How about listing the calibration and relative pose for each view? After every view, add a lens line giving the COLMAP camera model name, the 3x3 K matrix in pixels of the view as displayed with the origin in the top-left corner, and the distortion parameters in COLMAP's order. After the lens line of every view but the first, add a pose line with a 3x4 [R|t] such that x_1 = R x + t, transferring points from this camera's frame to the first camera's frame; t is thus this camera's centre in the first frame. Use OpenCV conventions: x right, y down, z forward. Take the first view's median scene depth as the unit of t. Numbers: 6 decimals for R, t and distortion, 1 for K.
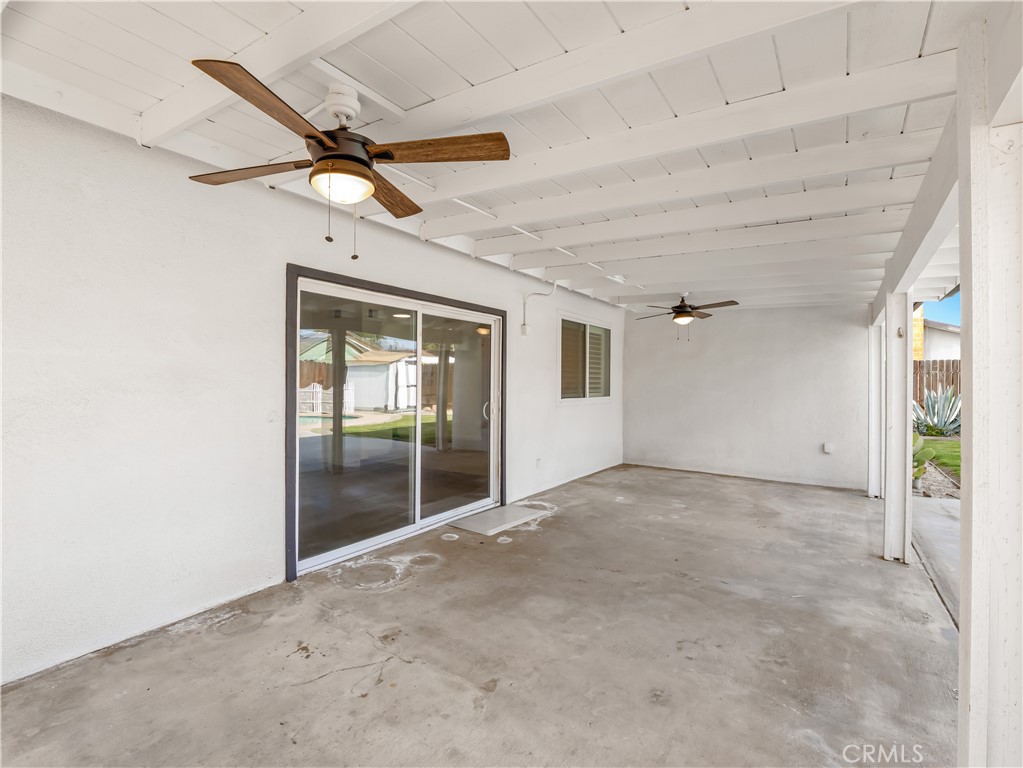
lens RADIAL K [[497.1, 0, 511.7], [0, 497.1, 377.4], [0, 0, 1]] dist [-0.001593, -0.000843]
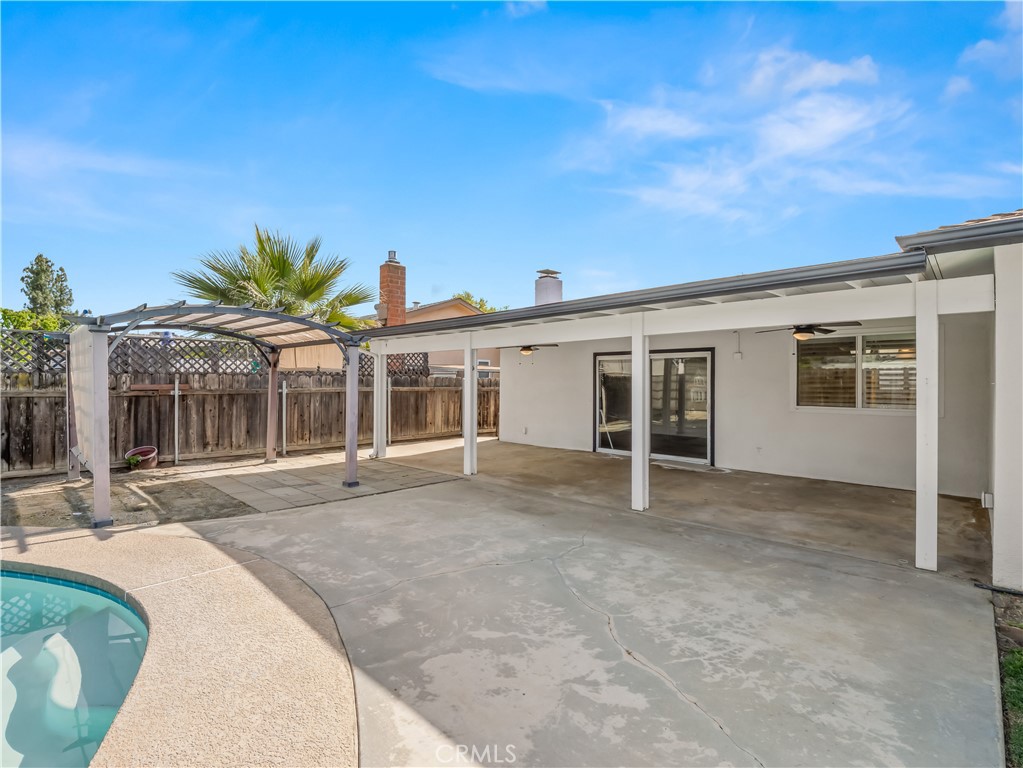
lens RADIAL K [[497.1, 0, 511.7], [0, 497.1, 377.4], [0, 0, 1]] dist [-0.001593, -0.000843]
pose [[-0.187432, -0.032317, -0.981746, 1.720664], [-0.010282, 0.999468, -0.030937, 0.022021], [0.982224, 0.004296, -0.187664, 0.660596]]
